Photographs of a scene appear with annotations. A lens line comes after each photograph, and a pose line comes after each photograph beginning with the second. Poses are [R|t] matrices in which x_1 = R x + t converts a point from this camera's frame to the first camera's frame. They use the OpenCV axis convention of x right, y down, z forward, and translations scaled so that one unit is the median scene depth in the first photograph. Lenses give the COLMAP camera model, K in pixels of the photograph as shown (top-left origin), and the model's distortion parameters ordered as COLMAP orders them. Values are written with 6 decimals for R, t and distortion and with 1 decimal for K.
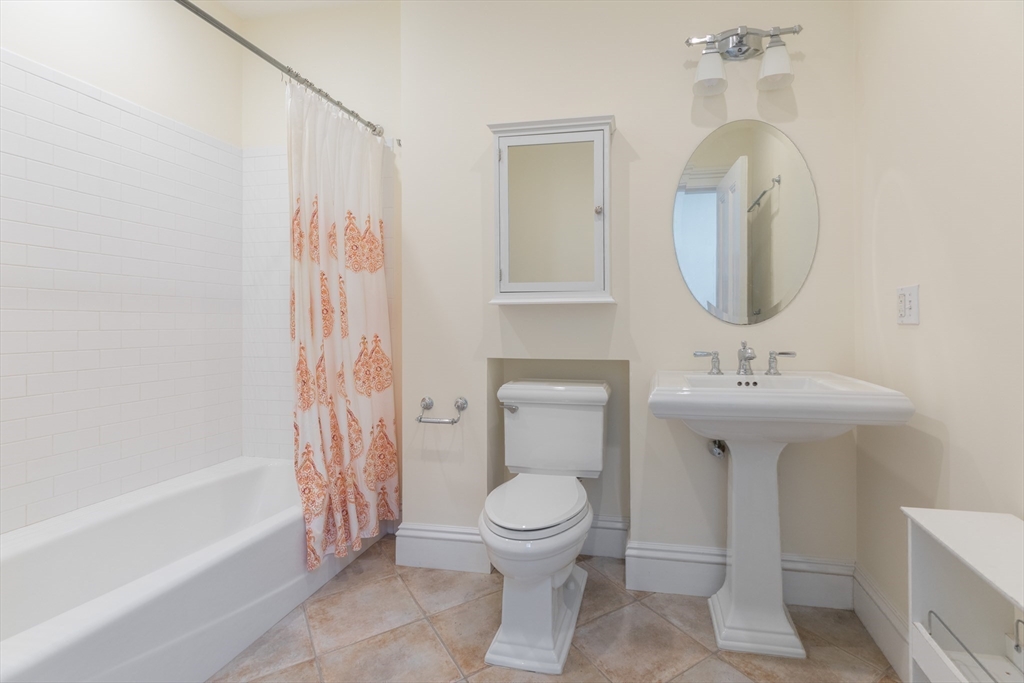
lens RADIAL K [[484.8, 0, 571.1], [0, 484.8, 323.6], [0, 0, 1]] dist [0.001775, 0.000240]
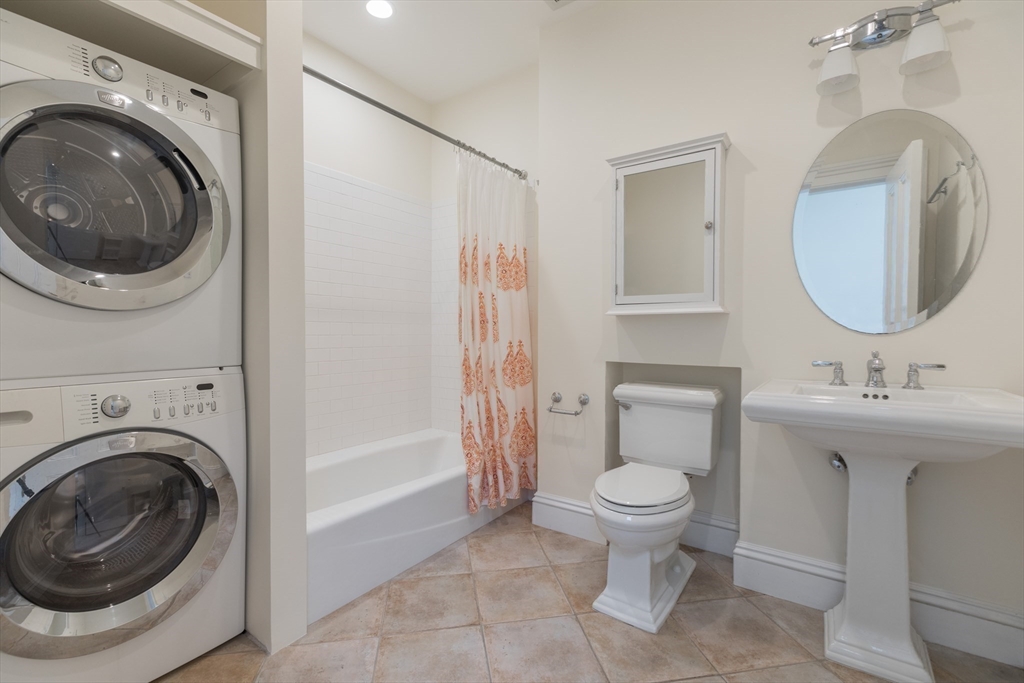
lens RADIAL K [[456.2, 0, 512.0], [0, 456.2, 341.5], [0, 0, 1]] dist [-0.000691, -0.000215]
pose [[0.908151, 0.012500, -0.418456, 0.085737], [-0.004217, 0.999777, 0.020713, 0.001850], [0.418622, -0.017046, 0.908001, -0.091226]]
